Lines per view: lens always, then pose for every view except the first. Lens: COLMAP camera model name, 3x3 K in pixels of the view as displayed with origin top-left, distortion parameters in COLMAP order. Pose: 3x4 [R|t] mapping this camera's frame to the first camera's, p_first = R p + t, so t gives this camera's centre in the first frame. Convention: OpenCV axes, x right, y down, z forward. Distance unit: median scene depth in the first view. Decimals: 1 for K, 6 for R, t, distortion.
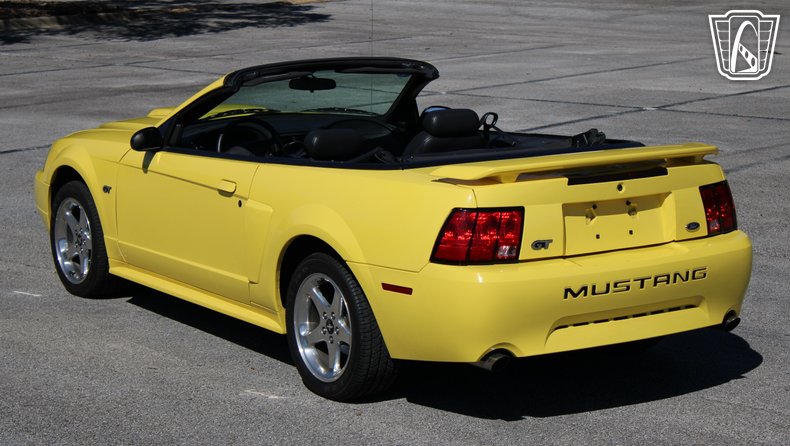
lens RADIAL K [[1763.6, 0, 395.0], [0, 1763.6, 223.0], [0, 0, 1]] dist [0.005006, 0.480176]
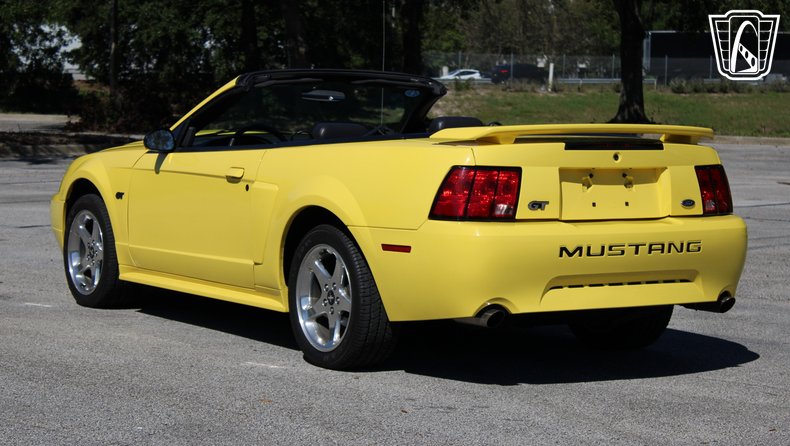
lens RADIAL K [[1763.6, 0, 395.0], [0, 1763.6, 223.0], [0, 0, 1]] dist [0.005006, 0.480176]
pose [[0.999672, 0.020813, -0.014924, 0.014972], [-0.022213, 0.994663, -0.100760, 0.122424], [0.012747, 0.101058, 0.994799, -0.017310]]
